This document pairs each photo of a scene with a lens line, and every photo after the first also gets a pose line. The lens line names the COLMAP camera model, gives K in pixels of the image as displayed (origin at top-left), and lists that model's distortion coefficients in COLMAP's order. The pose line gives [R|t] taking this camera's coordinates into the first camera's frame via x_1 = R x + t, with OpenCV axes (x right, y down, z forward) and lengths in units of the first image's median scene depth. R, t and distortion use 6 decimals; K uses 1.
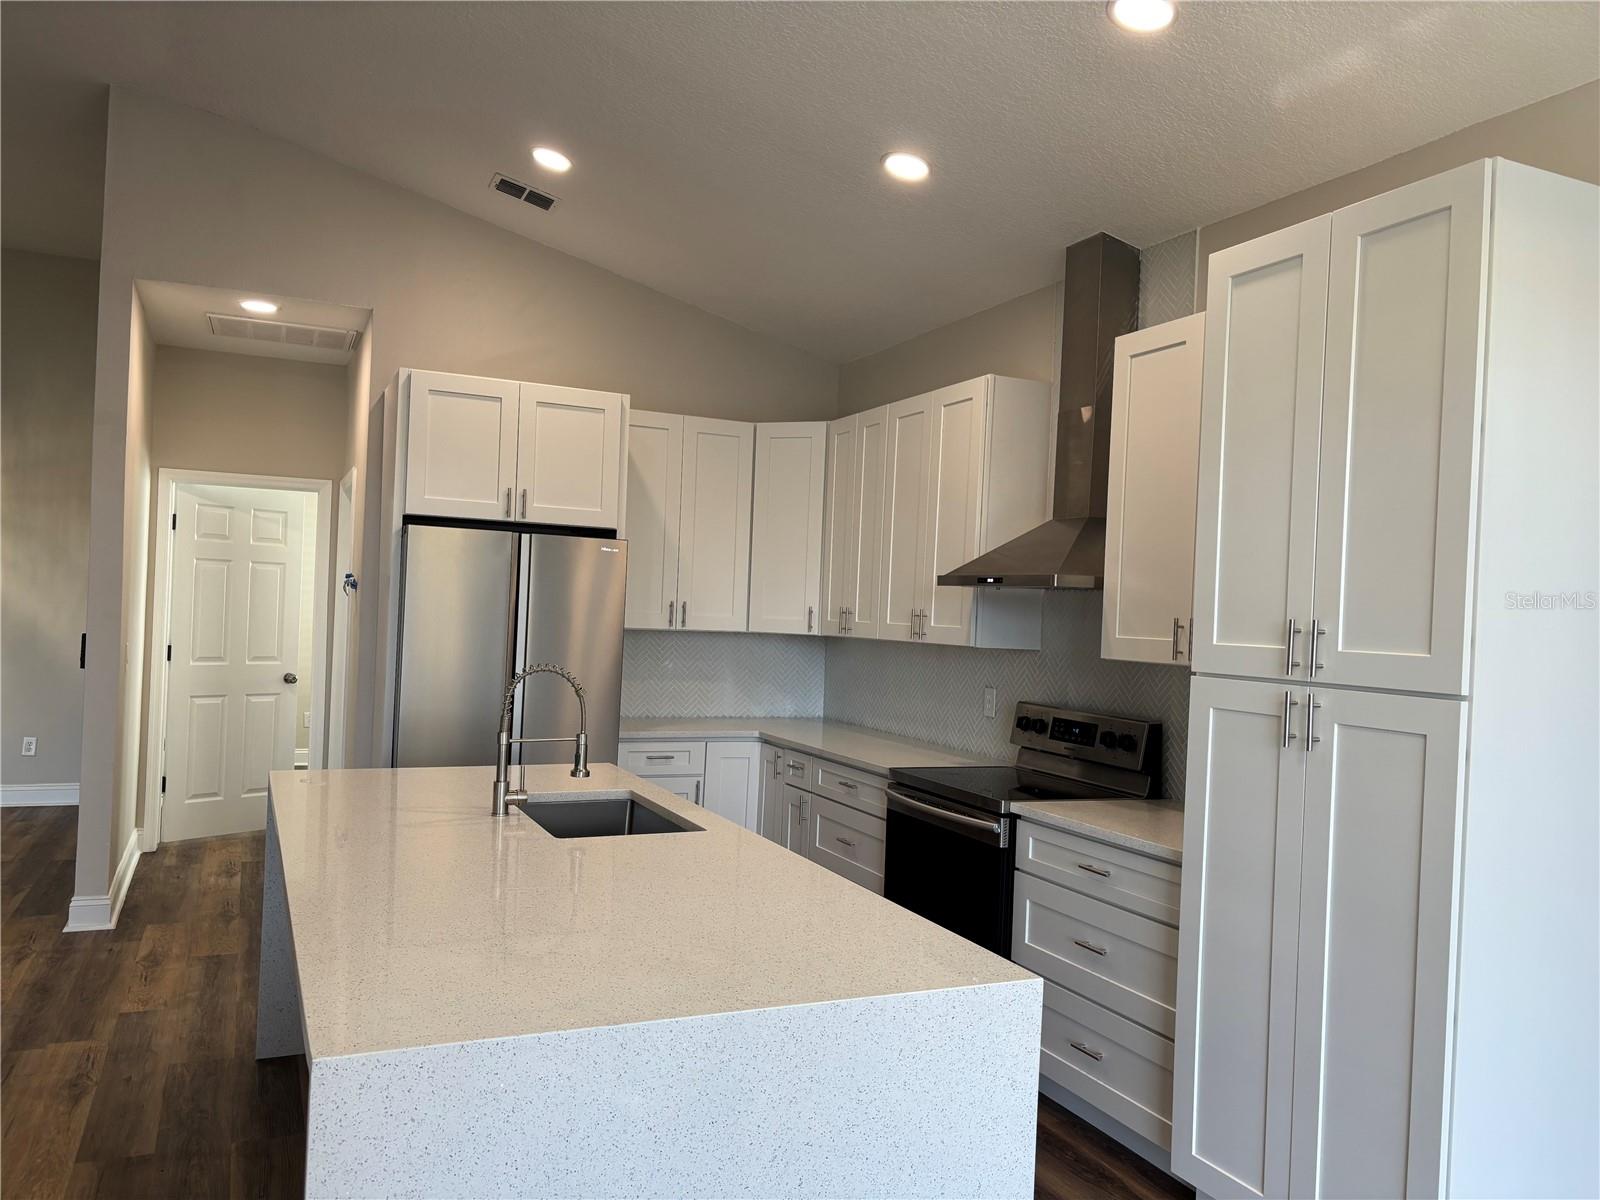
lens RADIAL K [[1208.9, 0, 793.0], [0, 1208.9, 611.7], [0, 0, 1]] dist [0.049292, -0.049653]
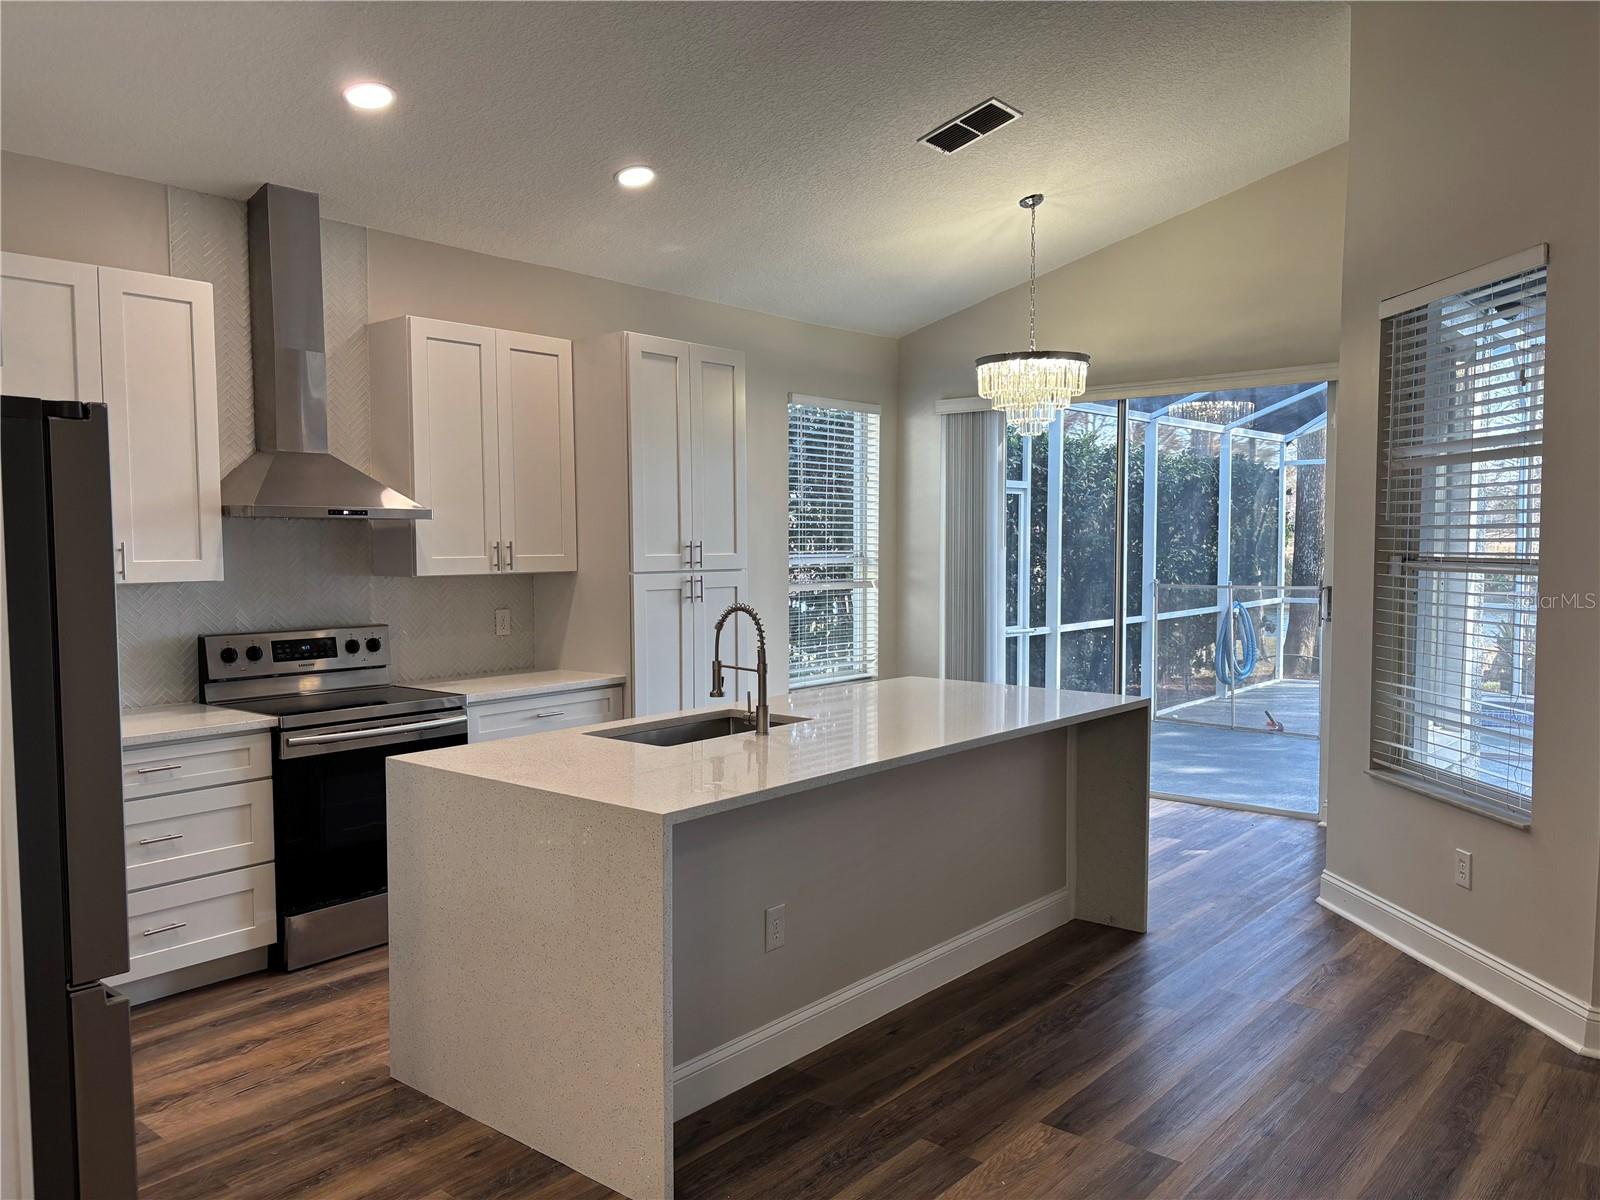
lens RADIAL K [[1208.9, 0, 802.6], [0, 1208.9, 607.7], [0, 0, 1]] dist [0.049292, -0.049653]
pose [[-0.434147, -0.089931, 0.896342, -0.842984], [-0.011880, 0.995490, 0.094124, -0.041813], [-0.900764, 0.030215, -0.433257, 0.960536]]
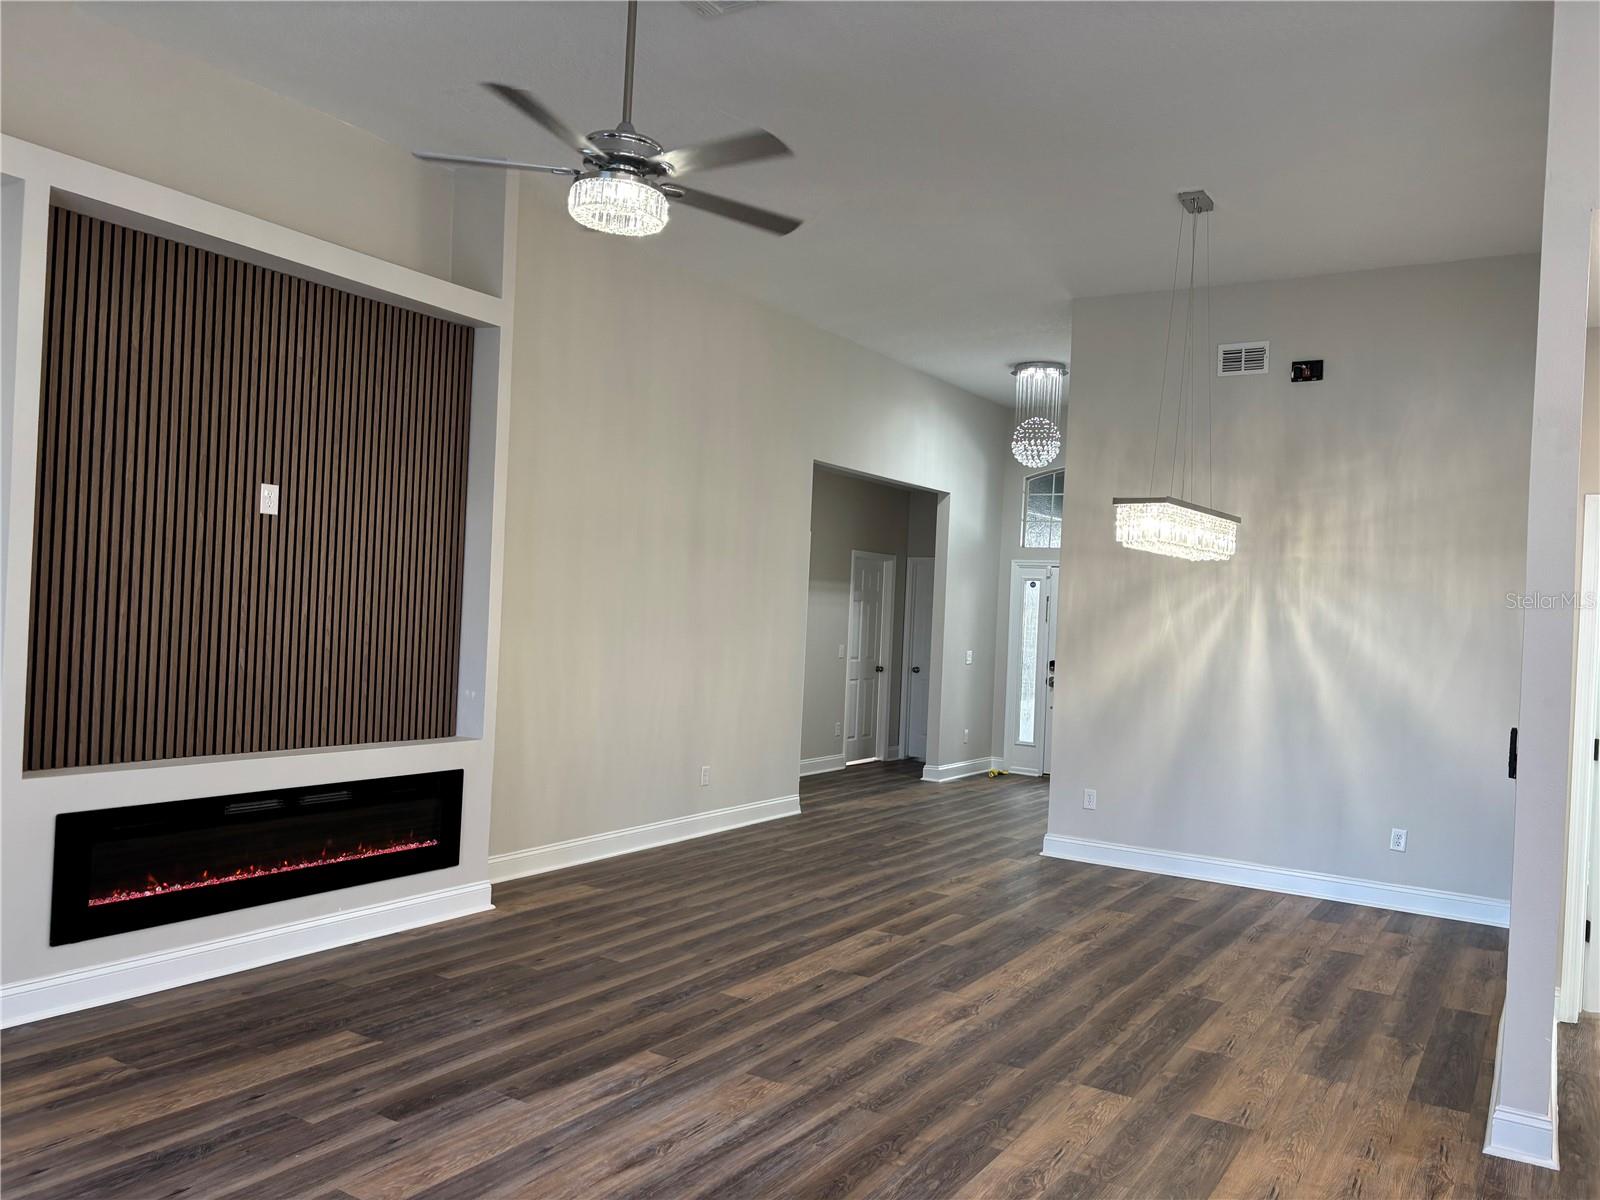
lens RADIAL K [[1208.9, 0, 813.7], [0, 1208.9, 621.8], [0, 0, 1]] dist [0.049292, -0.049653]
pose [[0.562883, -0.007109, -0.826506, -0.240977], [-0.024401, 0.999384, -0.025214, -0.017317], [0.826176, 0.034360, 0.562363, 0.287891]]
